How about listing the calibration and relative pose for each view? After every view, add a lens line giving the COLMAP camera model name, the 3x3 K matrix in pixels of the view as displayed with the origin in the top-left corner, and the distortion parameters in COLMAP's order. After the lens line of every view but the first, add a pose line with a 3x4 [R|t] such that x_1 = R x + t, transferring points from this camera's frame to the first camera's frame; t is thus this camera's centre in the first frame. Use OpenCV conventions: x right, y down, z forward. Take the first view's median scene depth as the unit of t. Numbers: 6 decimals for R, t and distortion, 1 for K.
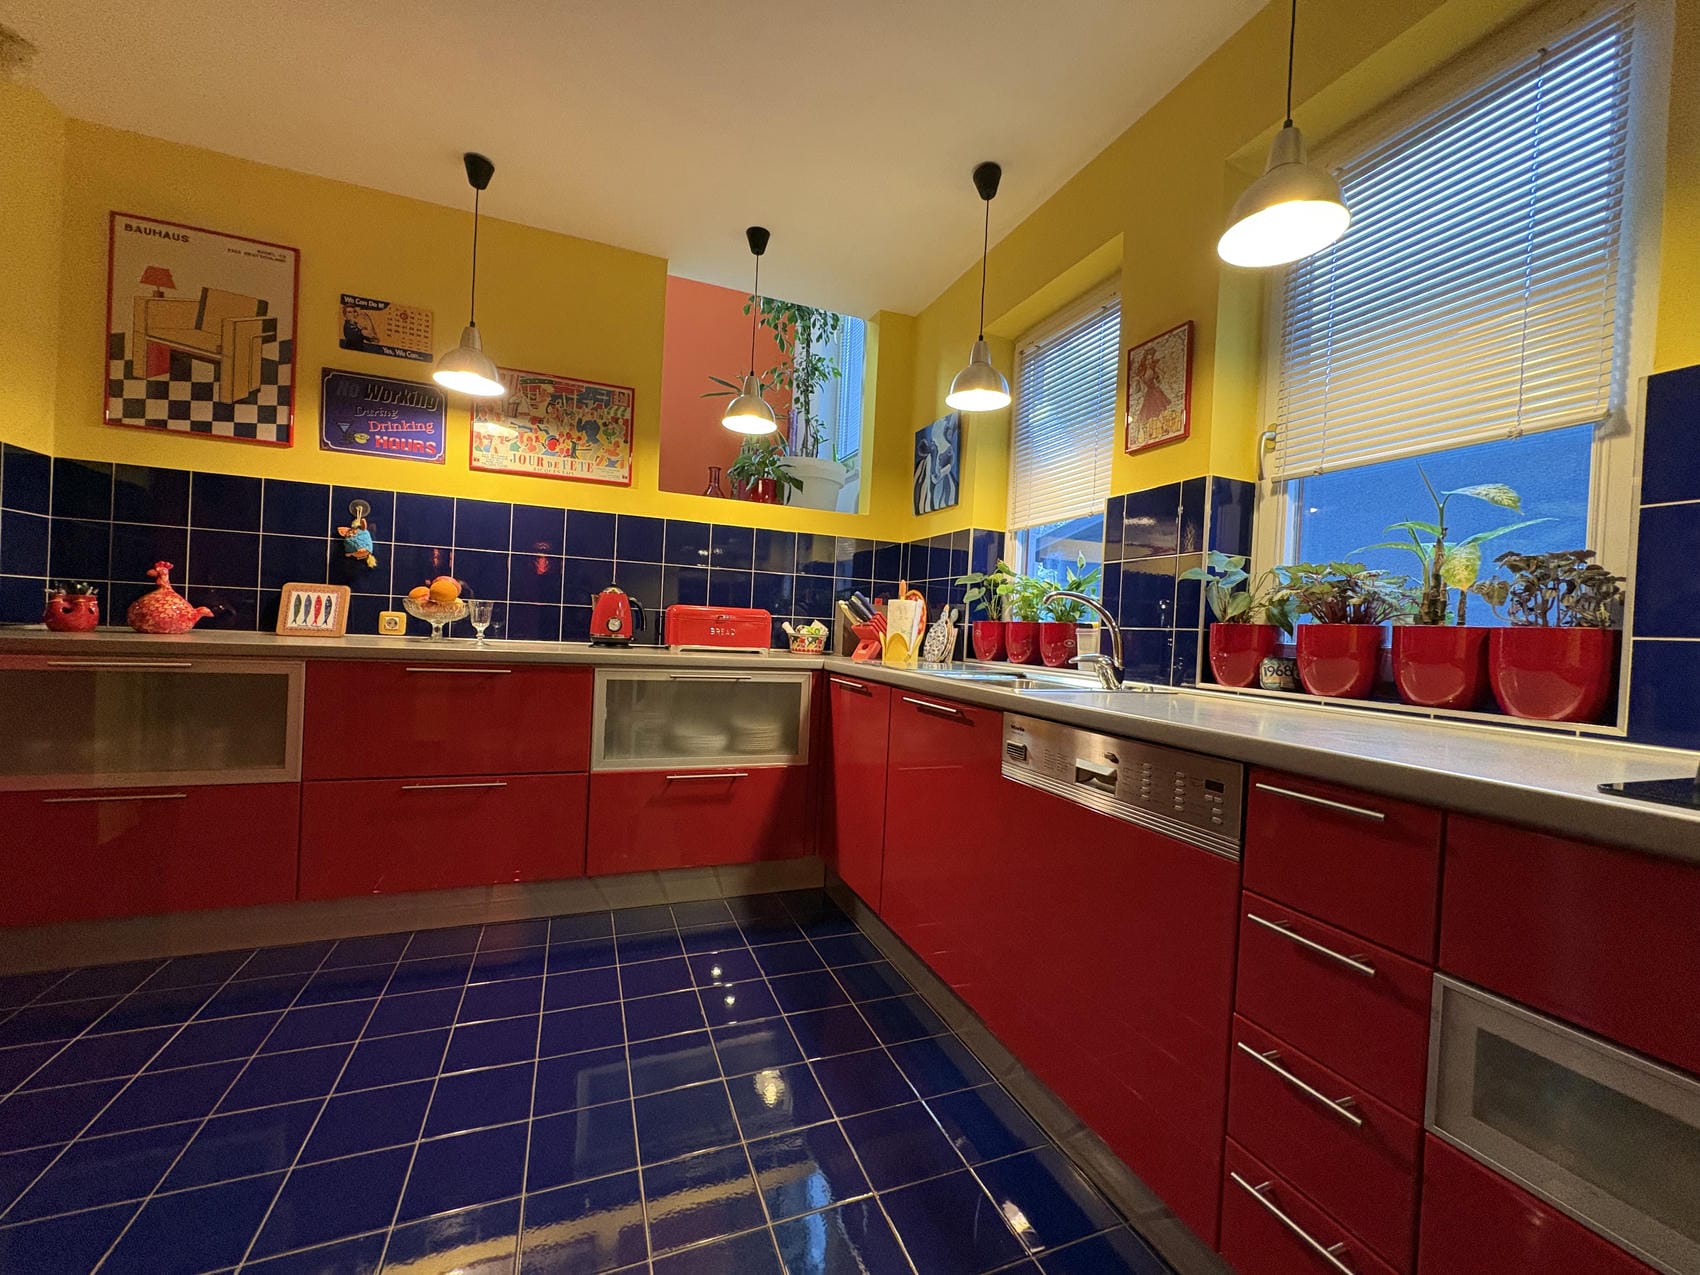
lens RADIAL K [[674.2, 0, 849.6], [0, 674.2, 636.2], [0, 0, 1]] dist [-0.000338, -0.000134]
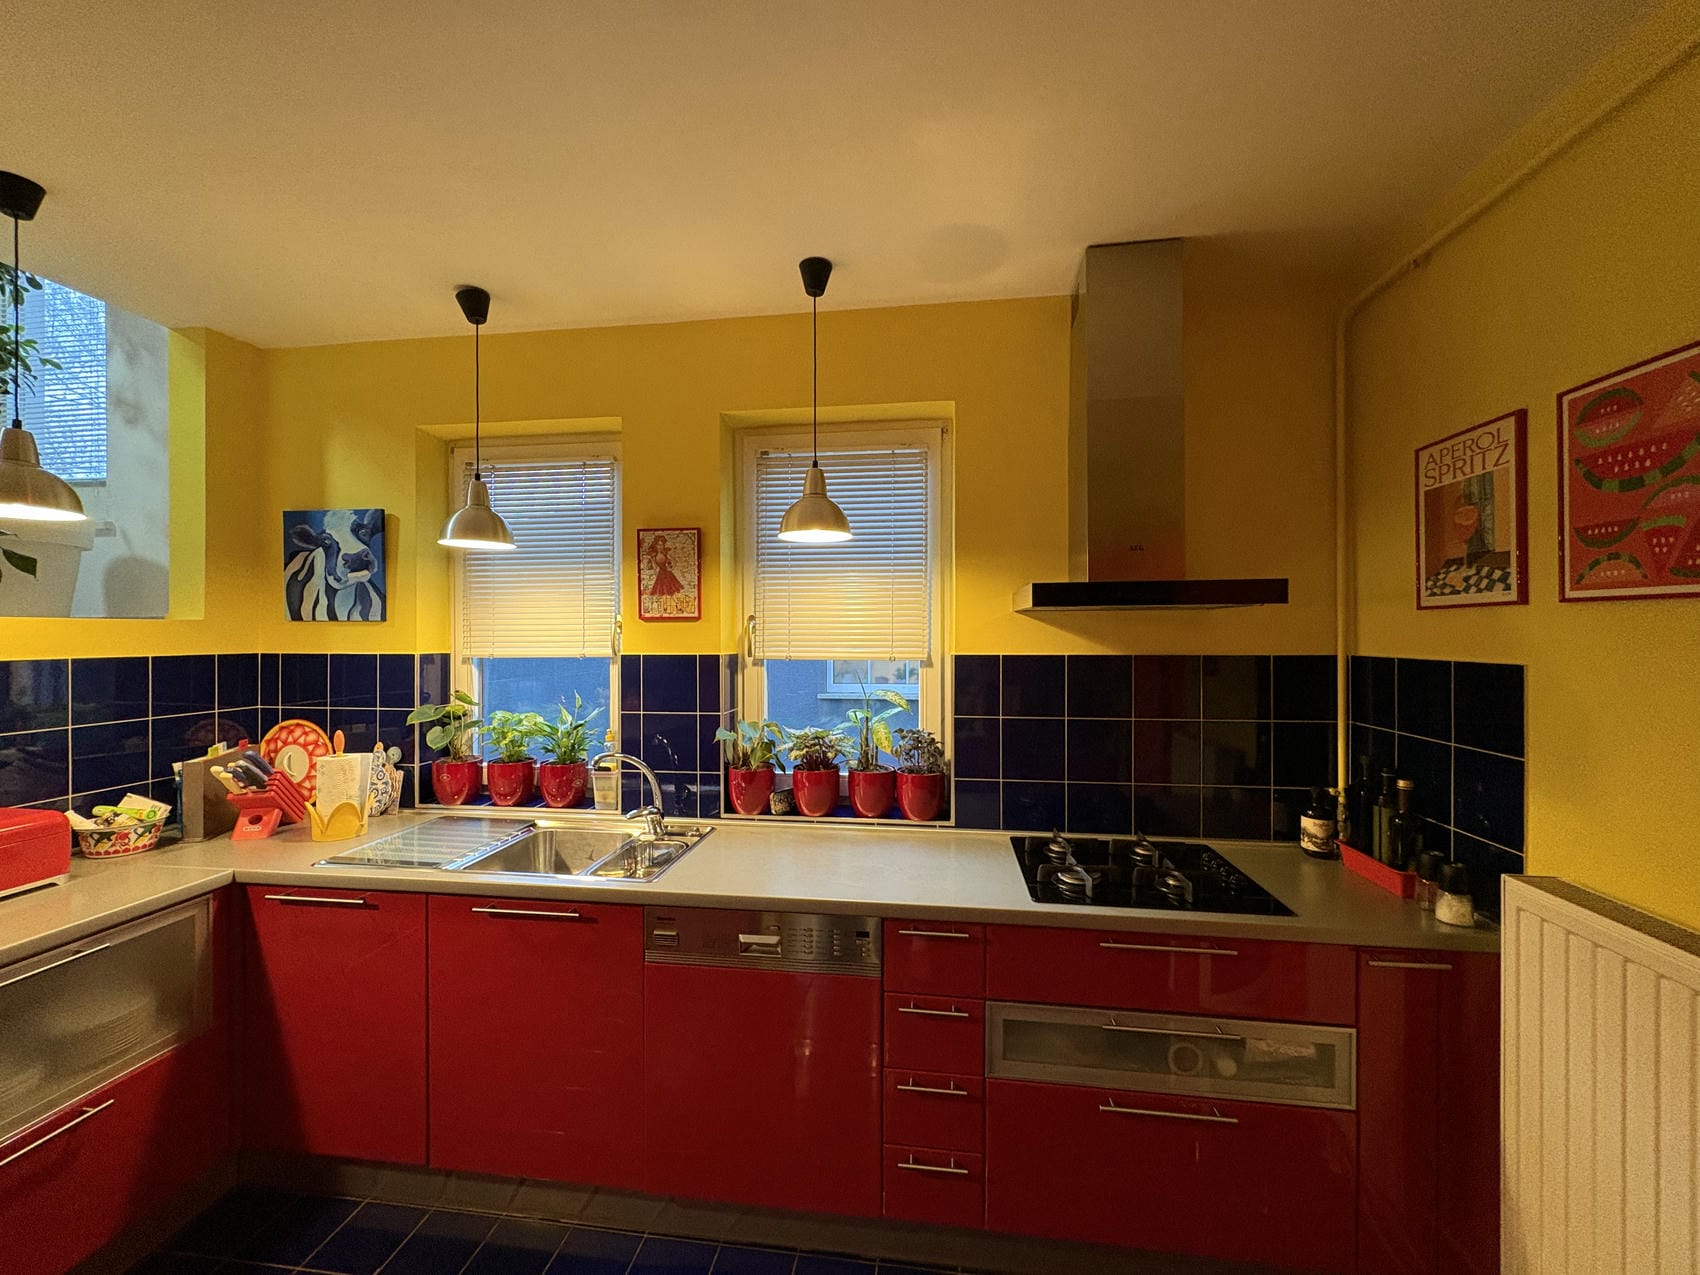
lens RADIAL K [[674.2, 0, 848.8], [0, 674.2, 636.5], [0, 0, 1]] dist [-0.000338, -0.000134]
pose [[0.491318, -0.052619, 0.869389, -0.333064], [0.034819, 0.998562, 0.040760, -0.221979], [-0.870284, 0.010245, 0.492444, 0.100873]]
